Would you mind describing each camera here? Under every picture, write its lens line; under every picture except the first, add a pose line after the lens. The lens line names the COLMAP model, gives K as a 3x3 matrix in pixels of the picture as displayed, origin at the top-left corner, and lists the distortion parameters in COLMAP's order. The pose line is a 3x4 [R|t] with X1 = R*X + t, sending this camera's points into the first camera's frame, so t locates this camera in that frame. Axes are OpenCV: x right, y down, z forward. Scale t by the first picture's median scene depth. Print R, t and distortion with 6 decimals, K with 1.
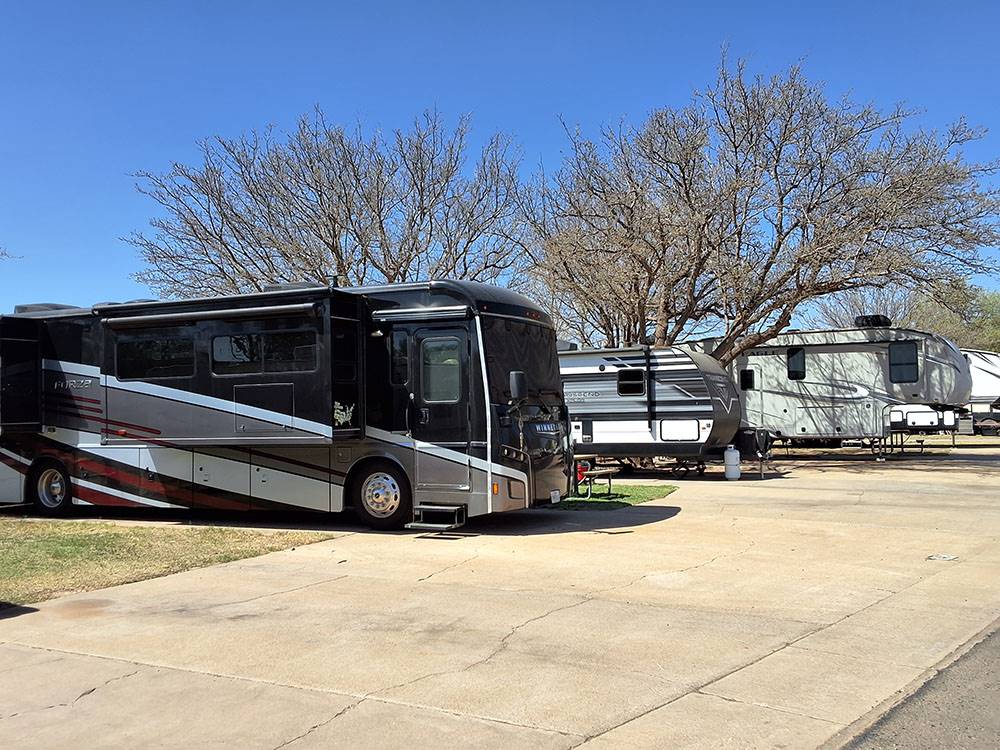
lens RADIAL K [[927.3, 0, 500.0], [0, 927.3, 375.0], [0, 0, 1]] dist [0.067269, 0.000329]
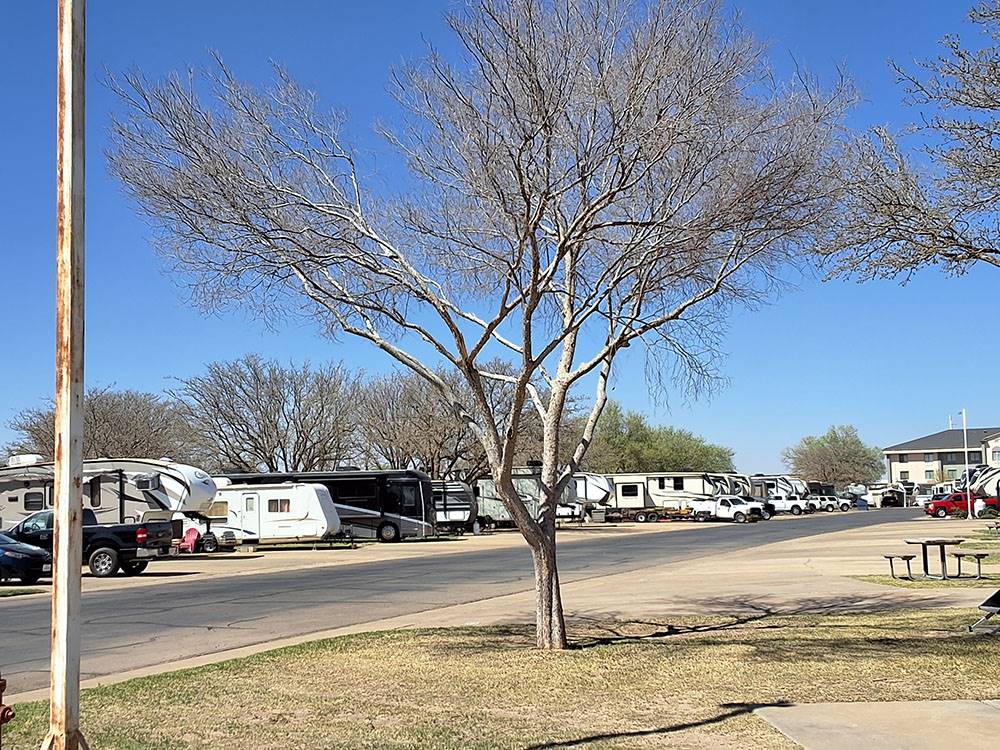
lens RADIAL K [[1179.2, 0, 500.0], [0, 1179.2, 375.0], [0, 0, 1]] dist [0.003705, 0.002615]
pose [[0.950117, 0.027724, 0.310658, -0.683113], [-0.004214, 0.997092, -0.076096, -0.074868], [-0.311865, 0.070991, 0.947471, -2.034559]]
